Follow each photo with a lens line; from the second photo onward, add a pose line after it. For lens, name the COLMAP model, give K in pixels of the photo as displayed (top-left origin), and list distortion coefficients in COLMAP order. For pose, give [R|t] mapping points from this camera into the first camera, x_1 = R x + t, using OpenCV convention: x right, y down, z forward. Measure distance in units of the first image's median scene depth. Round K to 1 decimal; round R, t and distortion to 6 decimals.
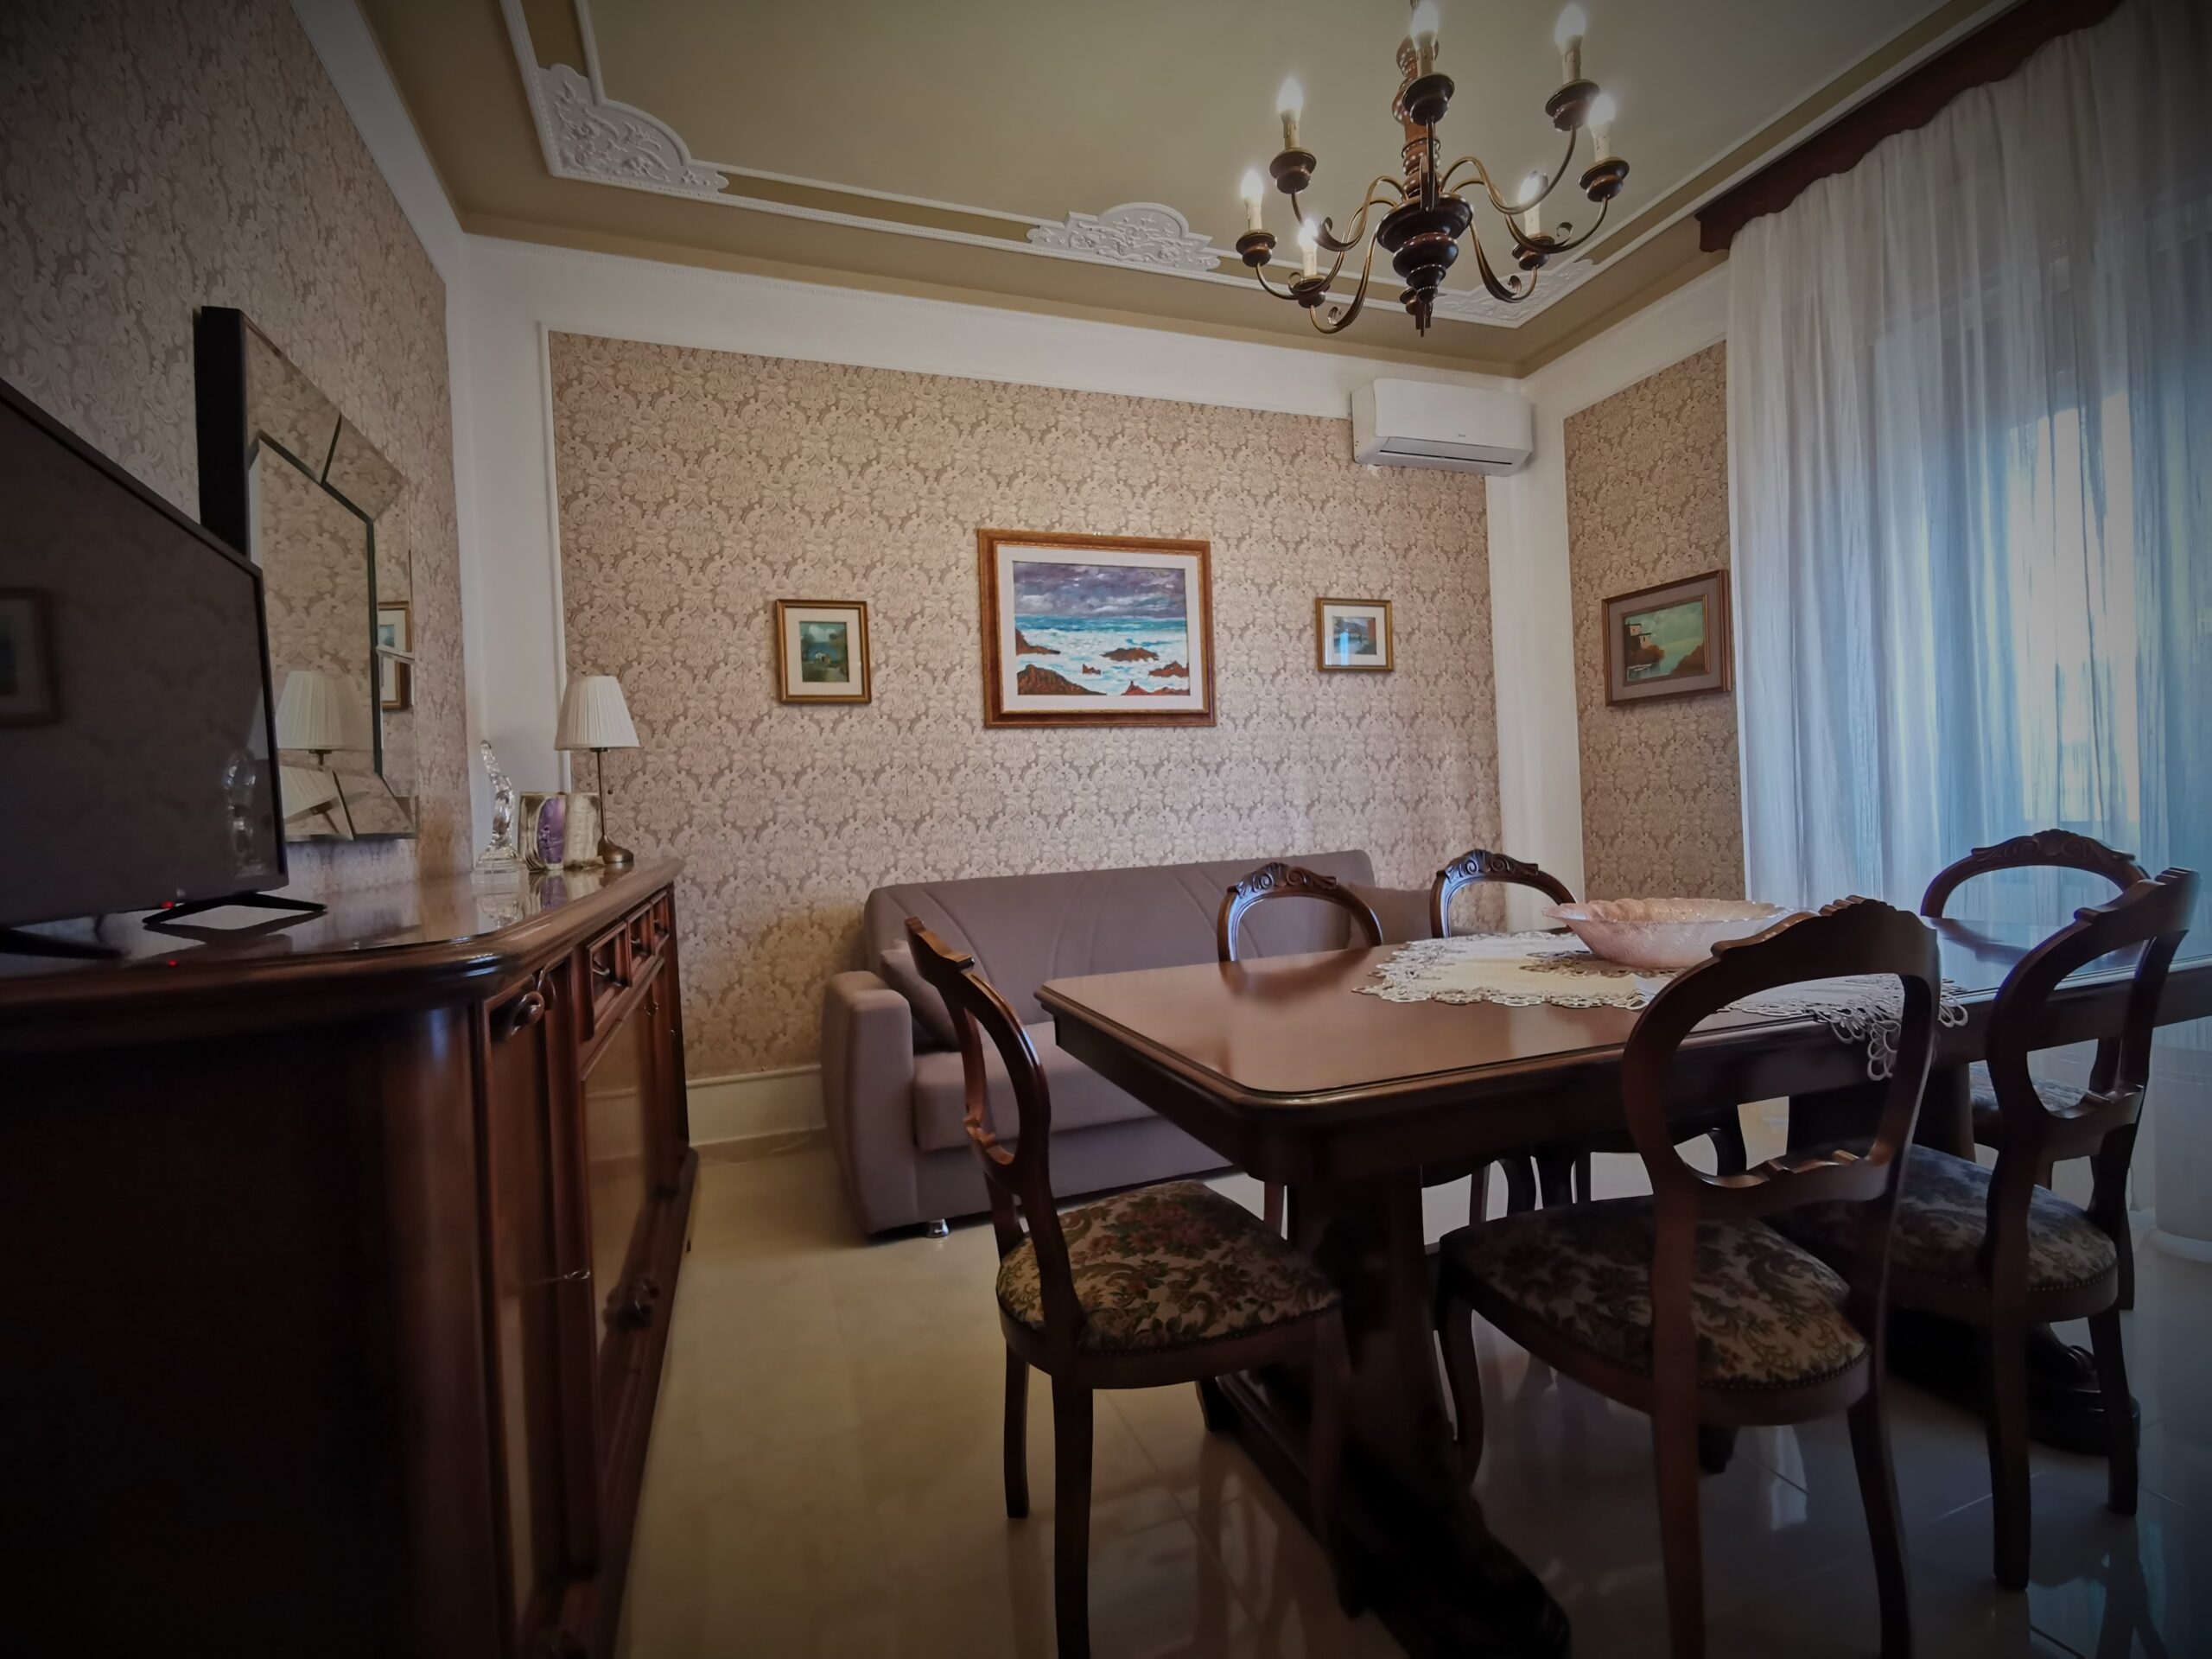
lens RADIAL K [[1005.1, 0, 1103.0], [0, 1005.1, 813.4], [0, 0, 1]] dist [0.008474, -0.001743]
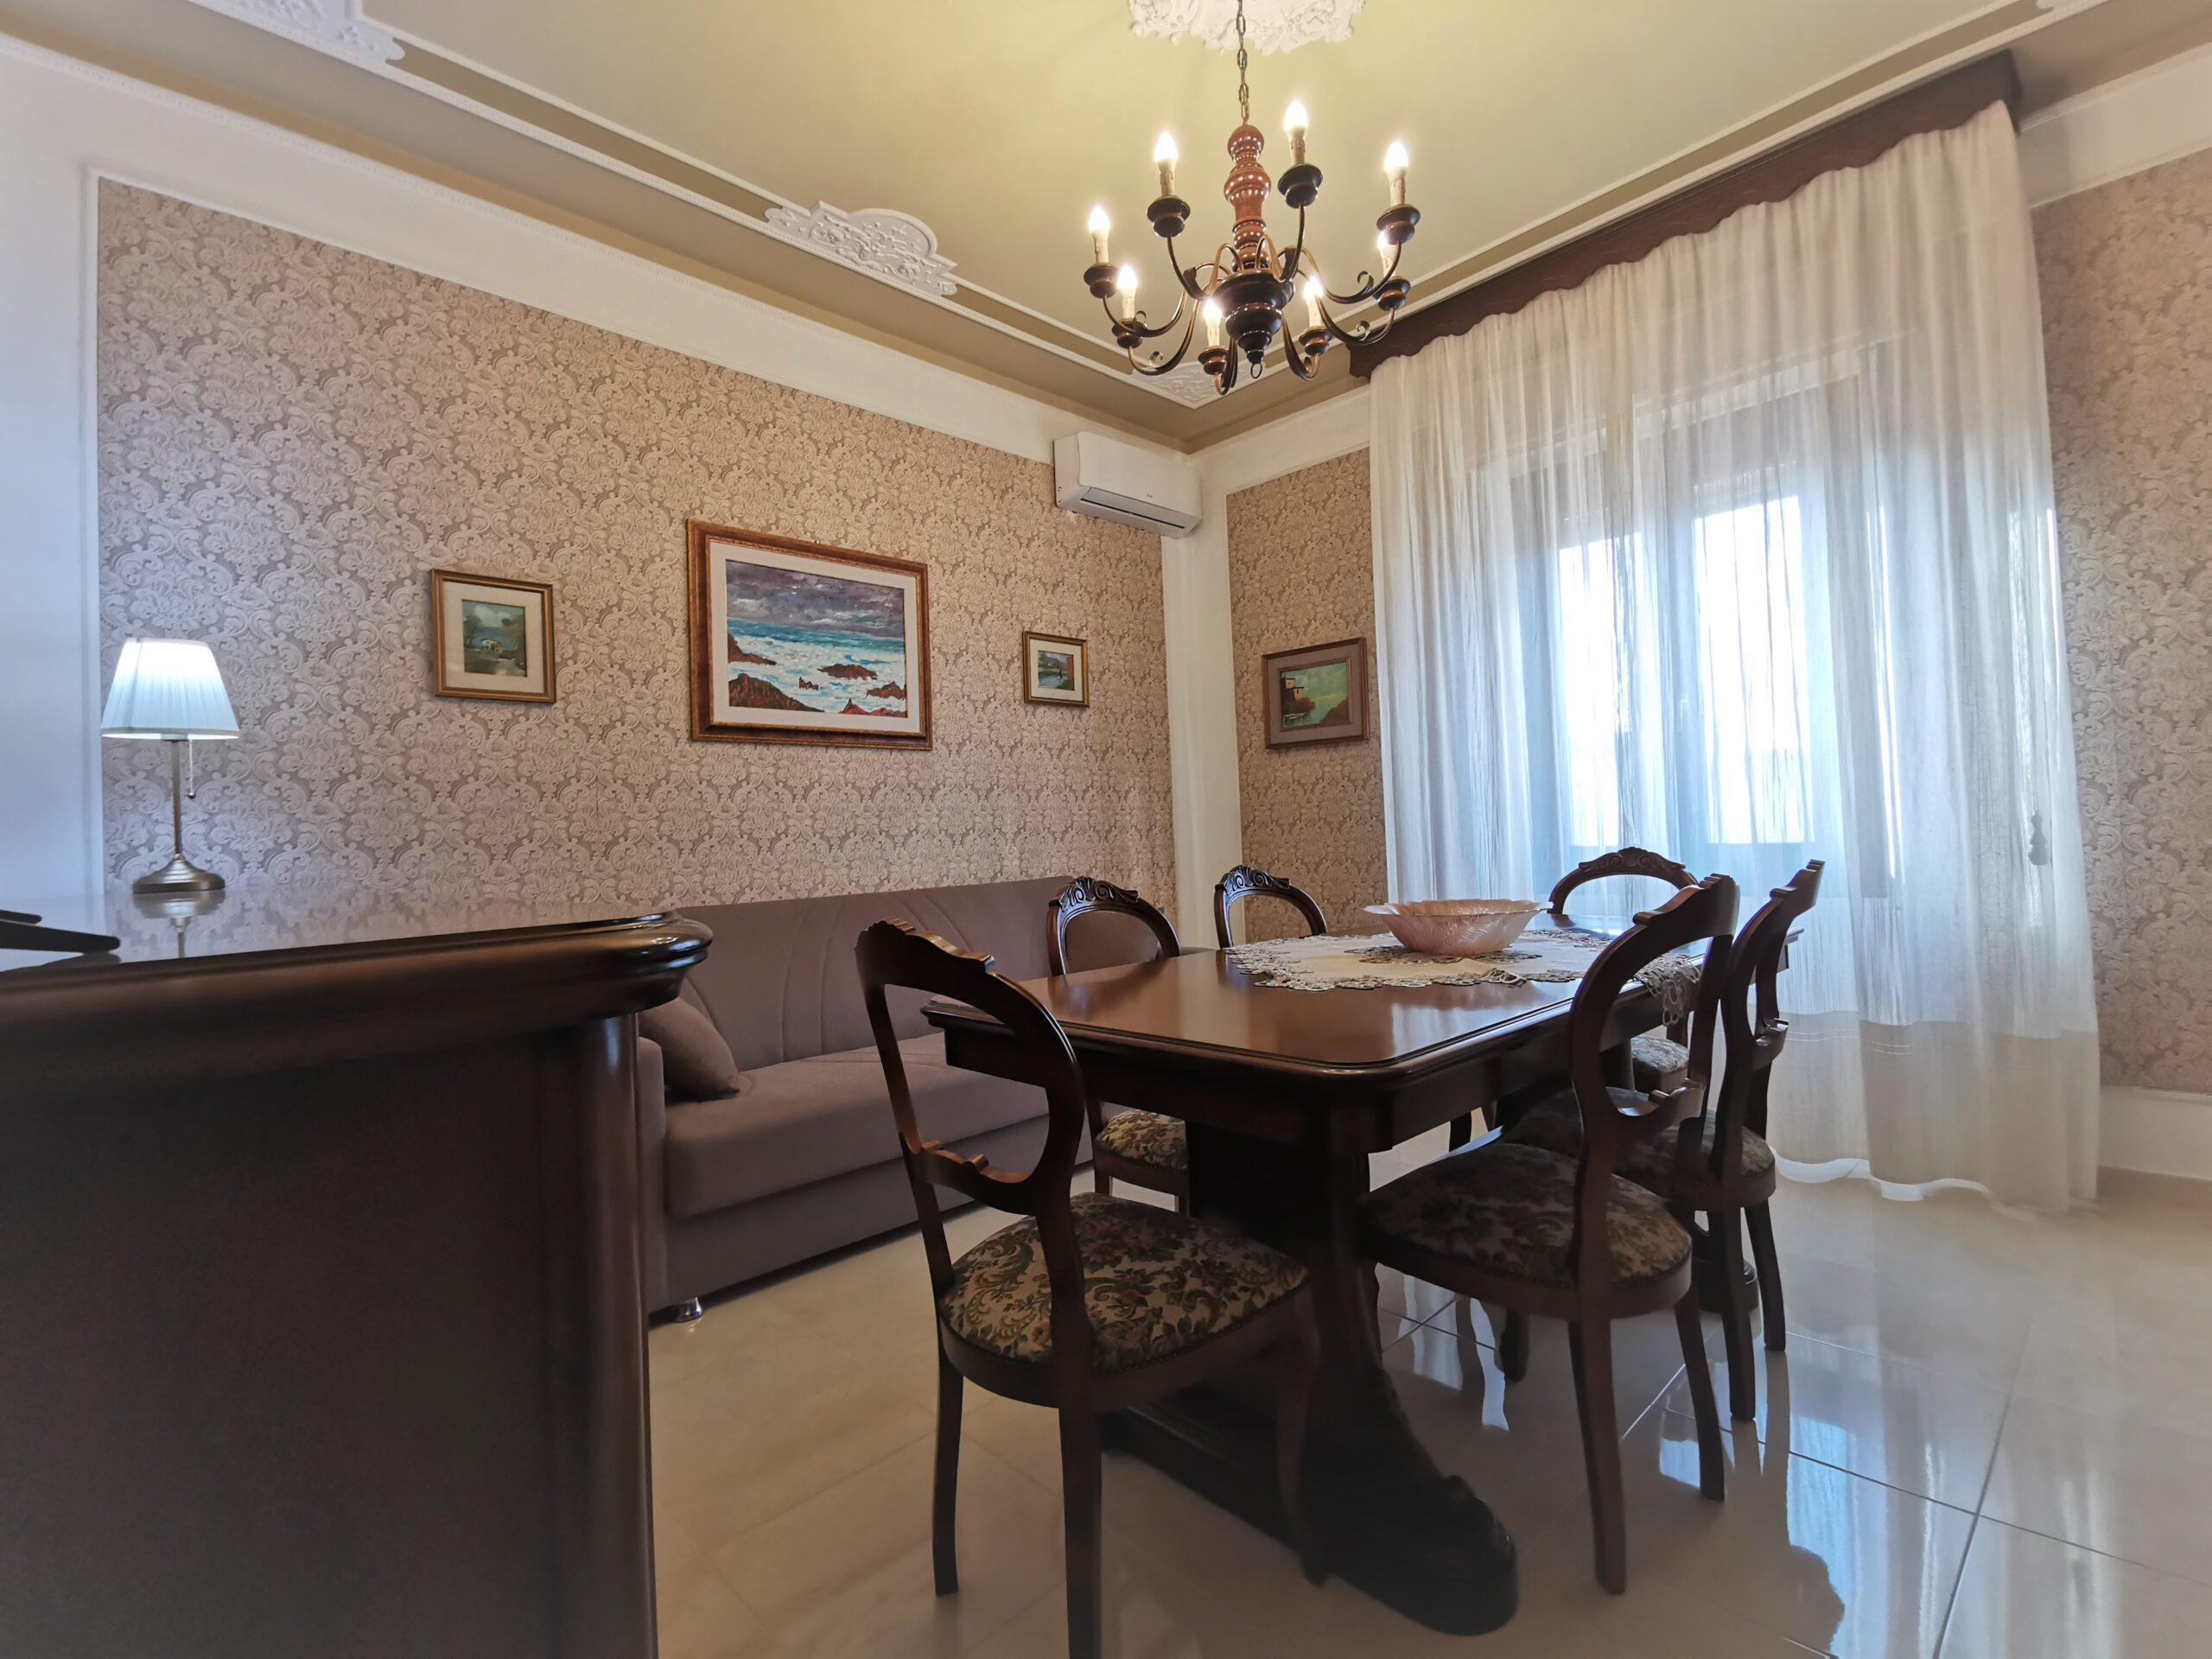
lens RADIAL K [[1005.1, 0, 1095.6], [0, 1005.1, 812.8], [0, 0, 1]] dist [0.008474, -0.001743]
pose [[0.916376, 0.018840, 0.399875, -0.154681], [-0.001385, 0.999035, -0.043894, 0.019600], [-0.400317, 0.039669, 0.915518, 0.044029]]
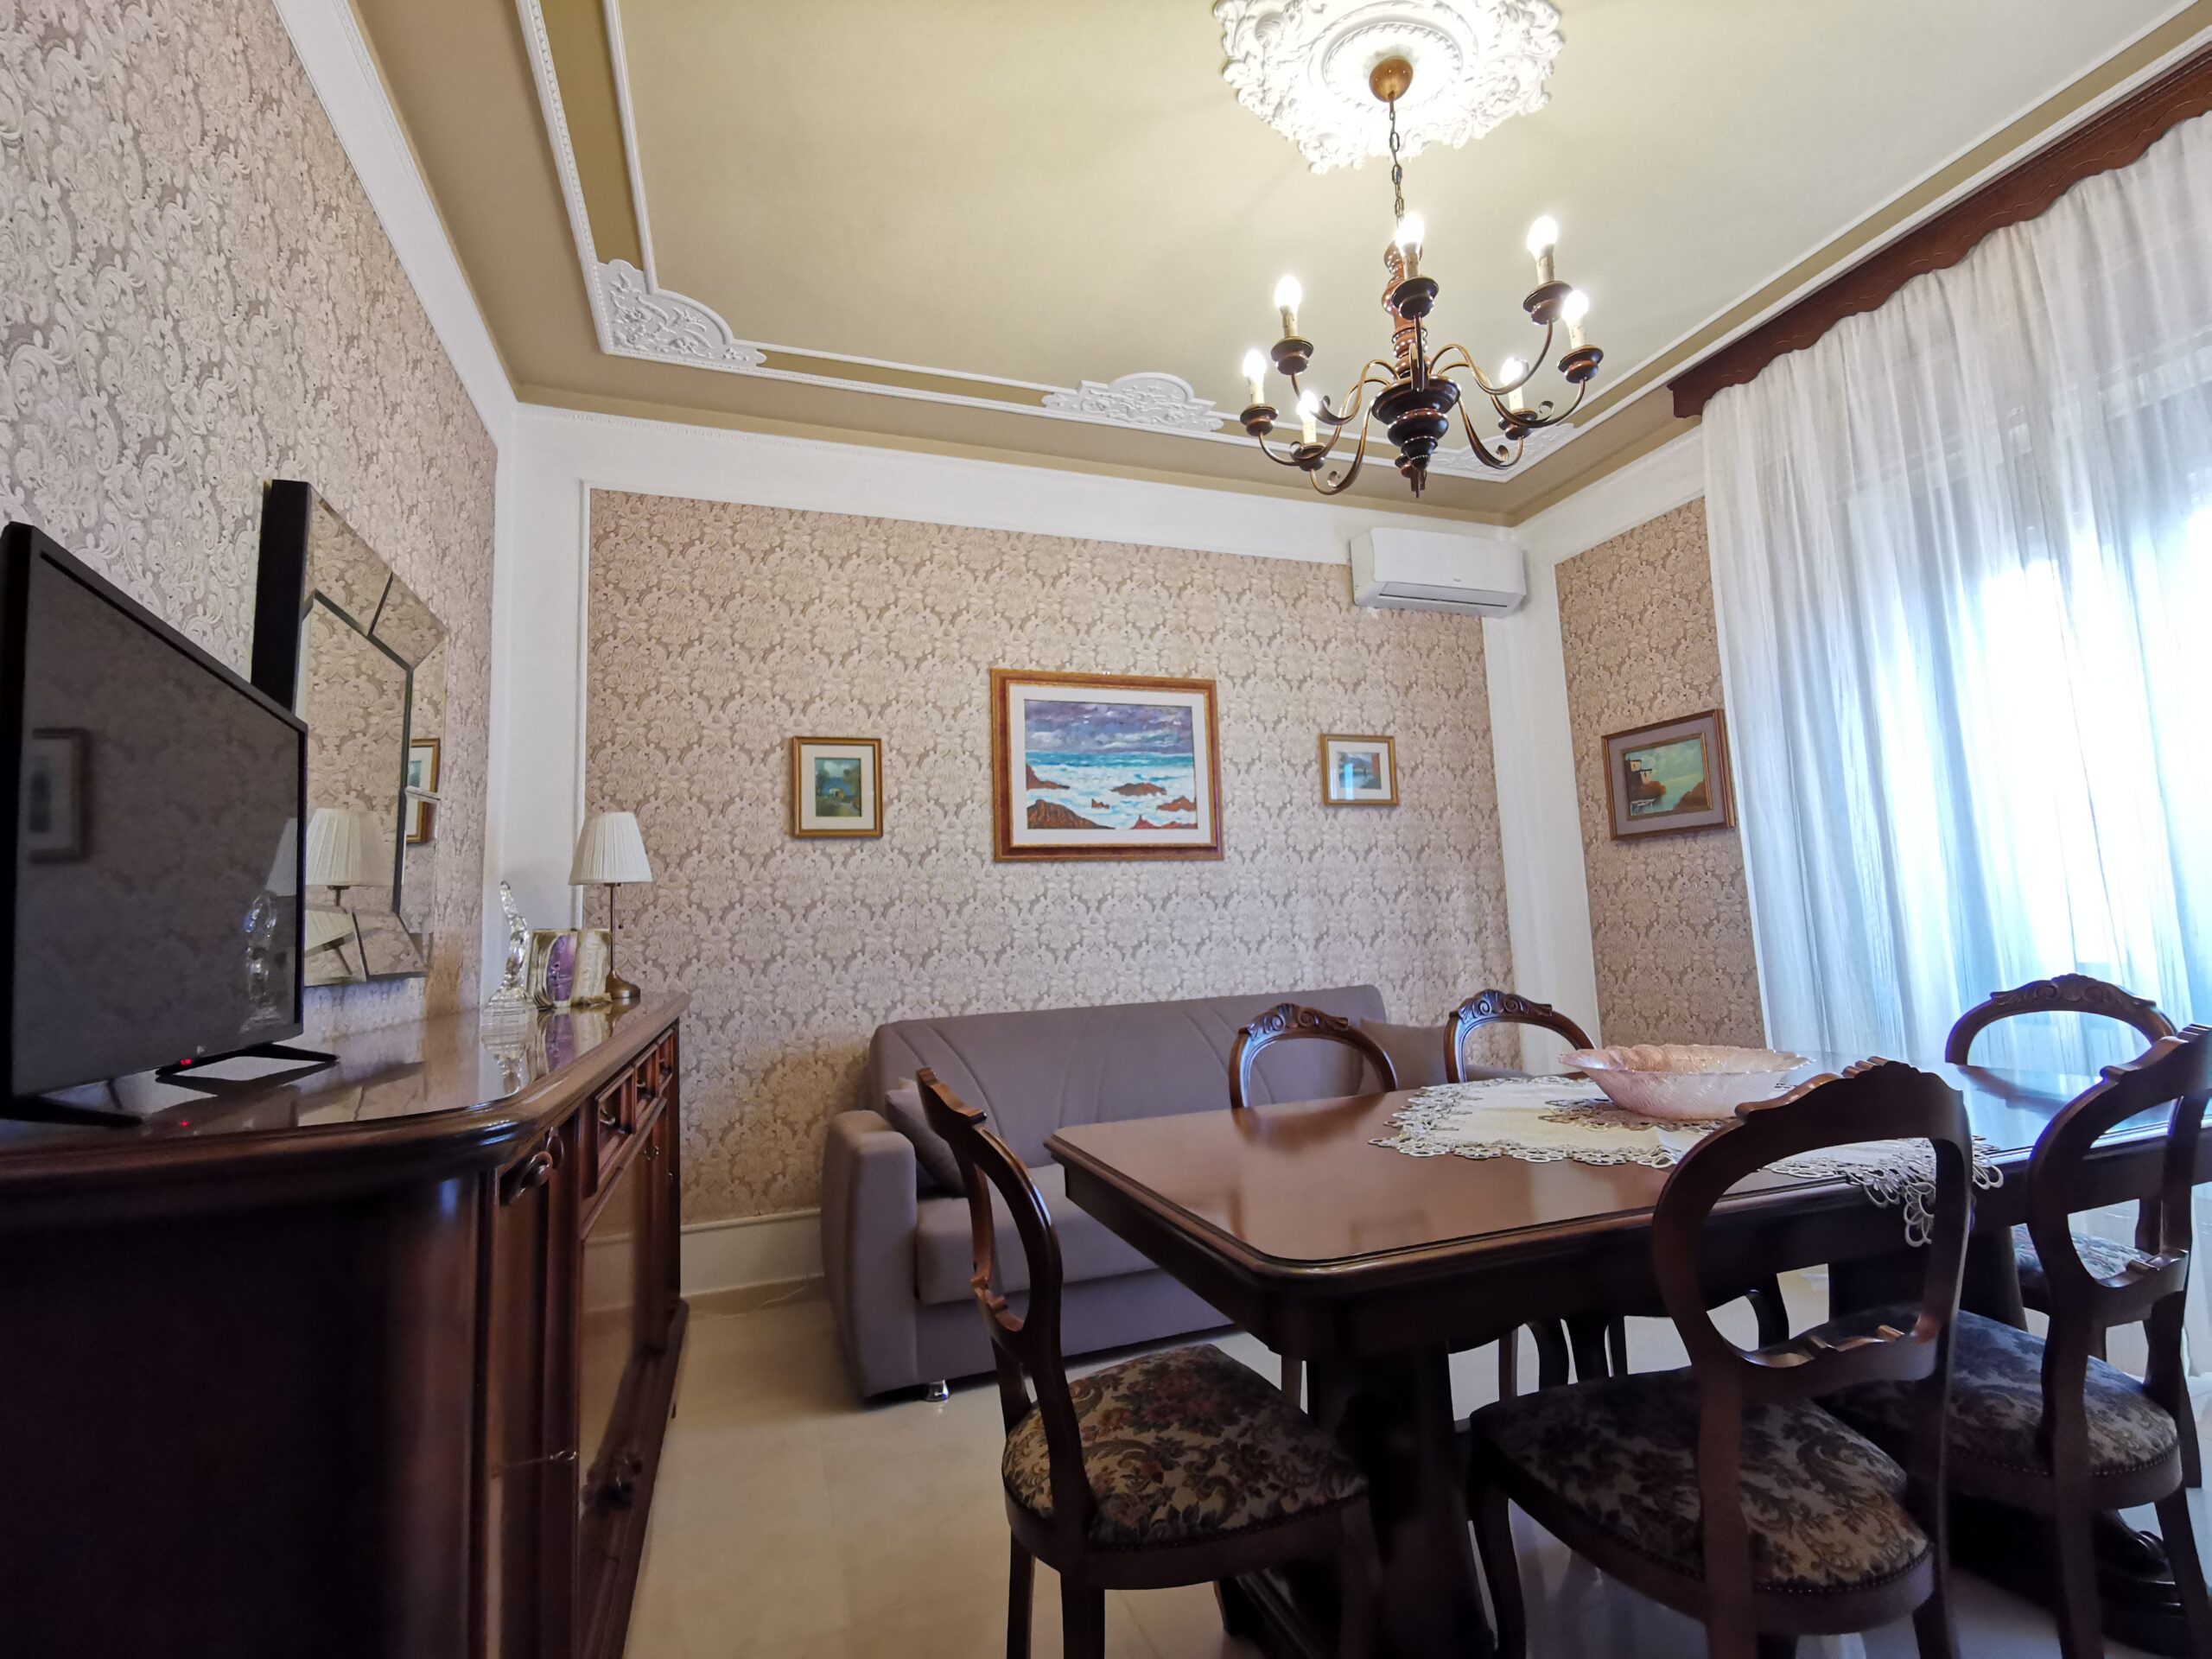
lens RADIAL K [[1005.1, 0, 1103.8], [0, 1005.1, 817.3], [0, 0, 1]] dist [0.008474, -0.001743]
pose [[0.999984, 0.002078, -0.005353, -0.002843], [-0.002699, 0.992906, -0.118875, -0.010147], [0.005068, 0.118887, 0.992895, -0.005749]]
